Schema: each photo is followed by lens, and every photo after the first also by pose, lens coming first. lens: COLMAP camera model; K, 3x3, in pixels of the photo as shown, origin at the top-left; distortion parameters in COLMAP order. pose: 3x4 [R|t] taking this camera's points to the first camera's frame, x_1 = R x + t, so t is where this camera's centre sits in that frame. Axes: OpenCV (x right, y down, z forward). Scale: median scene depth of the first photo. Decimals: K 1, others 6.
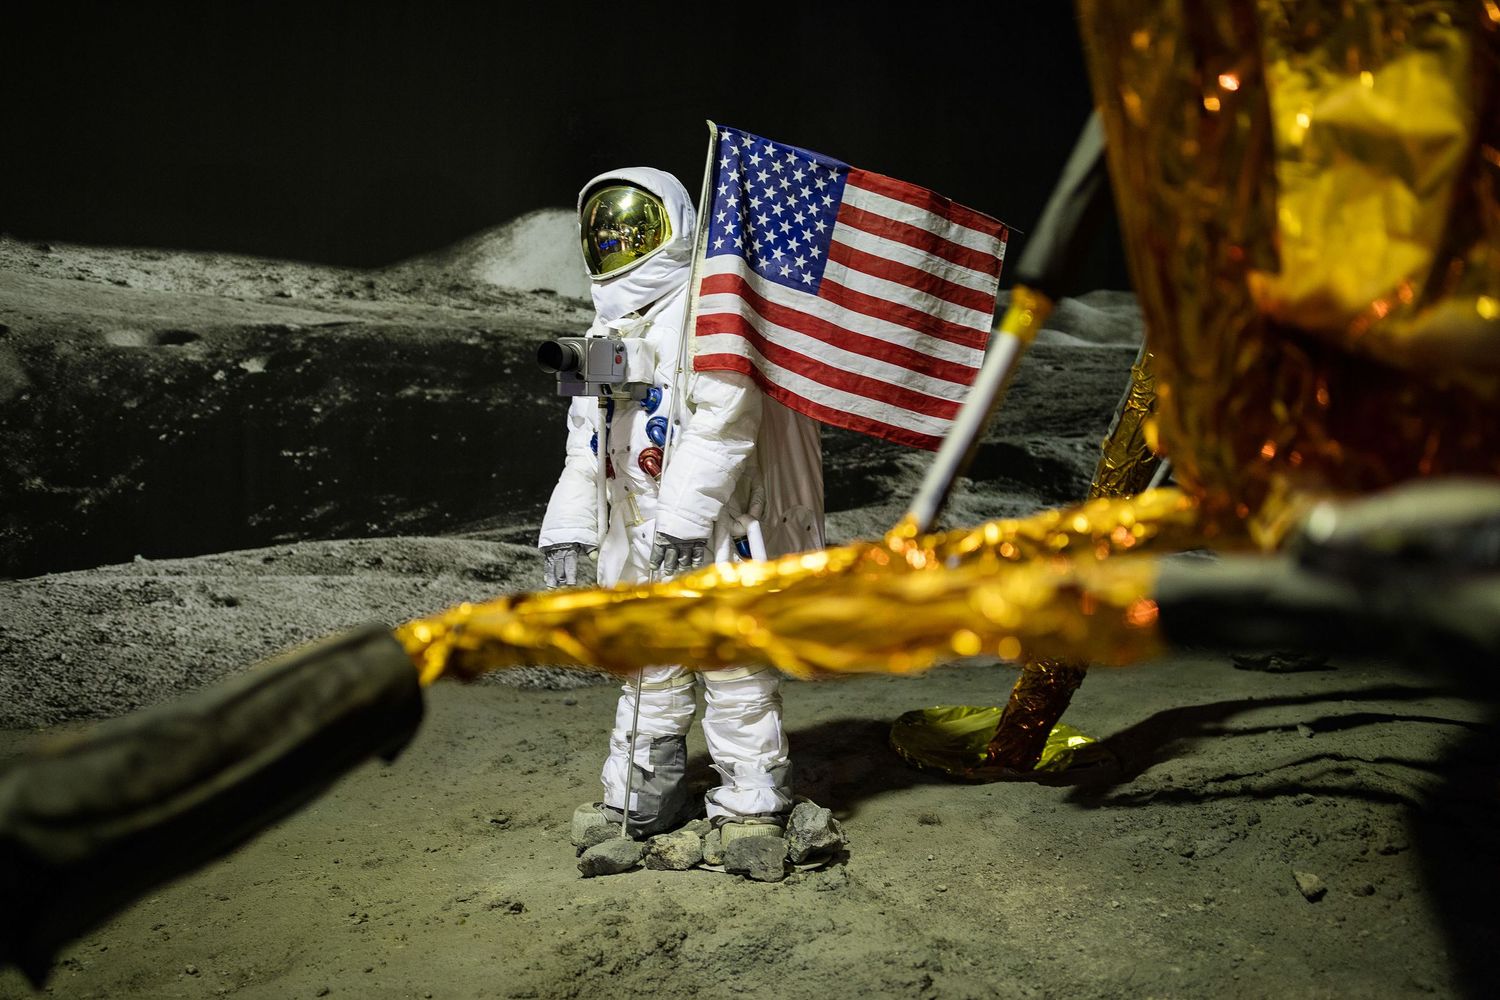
lens RADIAL K [[1449.7, 0, 723.1], [0, 1449.7, 497.9], [0, 0, 1]] dist [0.005959, 0.000000]
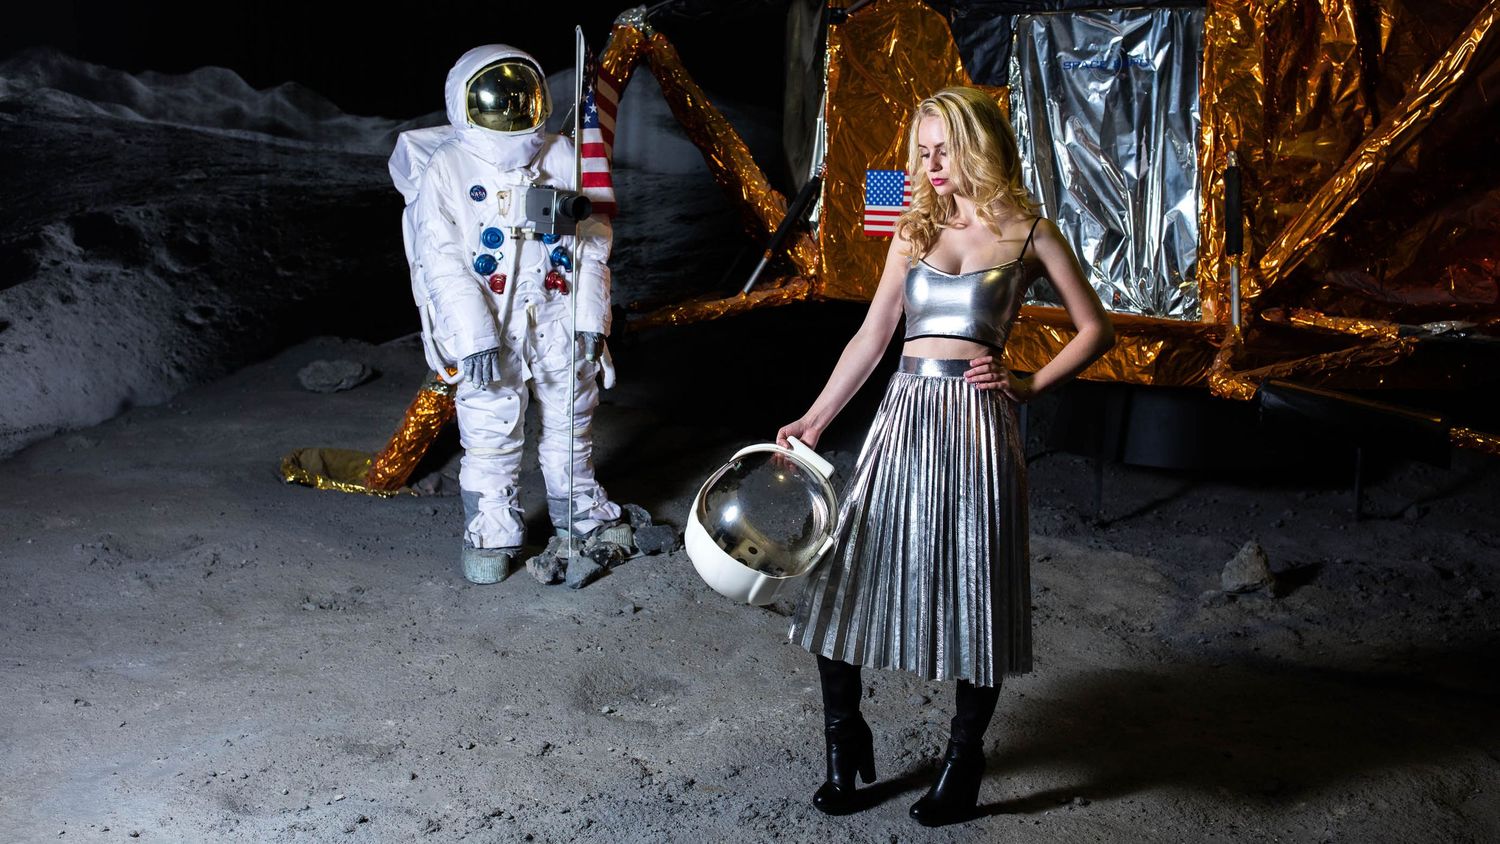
lens RADIAL K [[1500.9, 0, 749.8], [0, 1500.9, 368.8], [0, 0, 1]] dist [-0.006331, 0.000000]
pose [[0.267369, -0.116622, 0.956511, -1.280996], [-0.009990, 0.992260, 0.123773, -0.112469], [-0.963542, -0.042648, 0.264135, 0.444812]]
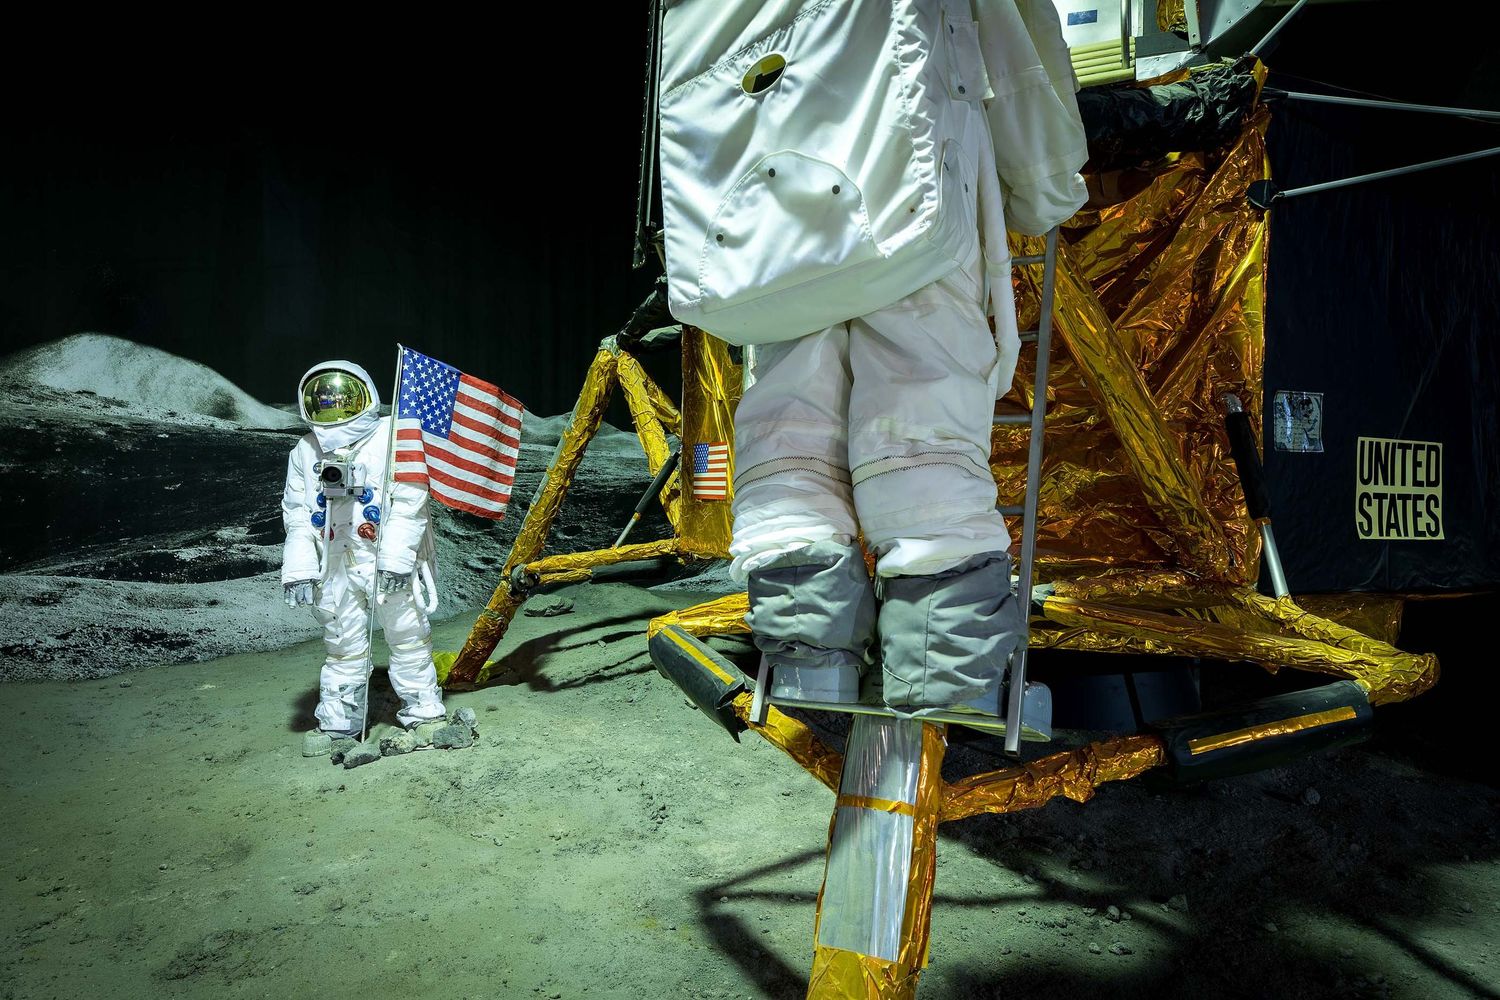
lens RADIAL K [[988.8, 0, 747.5], [0, 988.8, 501.4], [0, 0, 1]] dist [0.001051, 0.002423]
pose [[0.712876, -0.014968, 0.701130, -0.547852], [0.011371, 0.999887, 0.009784, -0.065682], [-0.701197, 0.000997, 0.712966, -0.188021]]
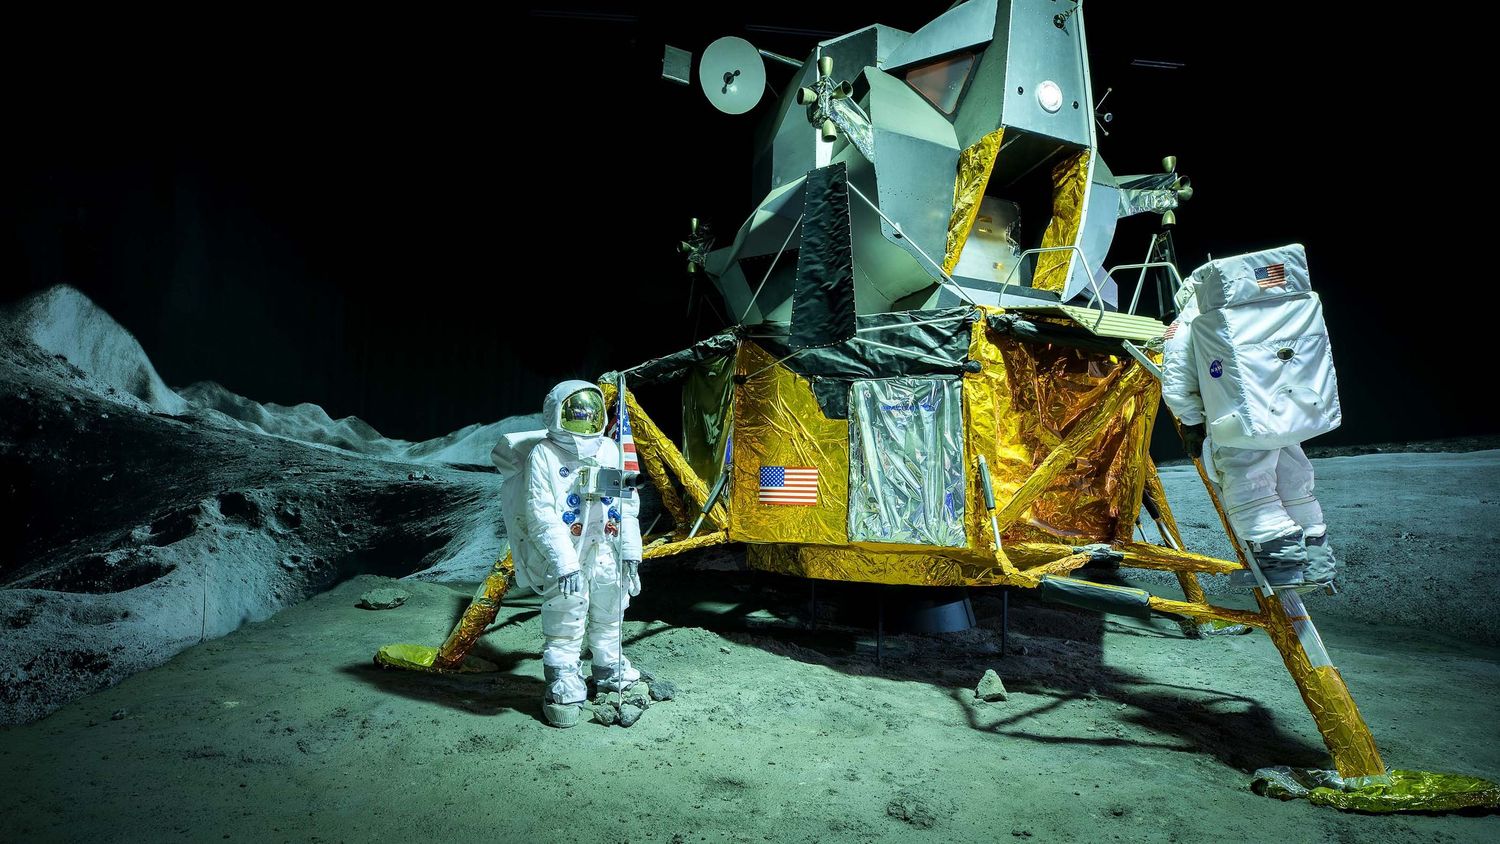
lens RADIAL K [[790.4, 0, 760.6], [0, 790.4, 483.3], [0, 0, 1]] dist [-0.033346, 0.001464]
pose [[-0.014611, 0.018361, 0.999725, -1.162759], [-0.013414, 0.999738, -0.018557, -0.068951], [-0.999803, -0.013681, -0.014361, 0.769281]]
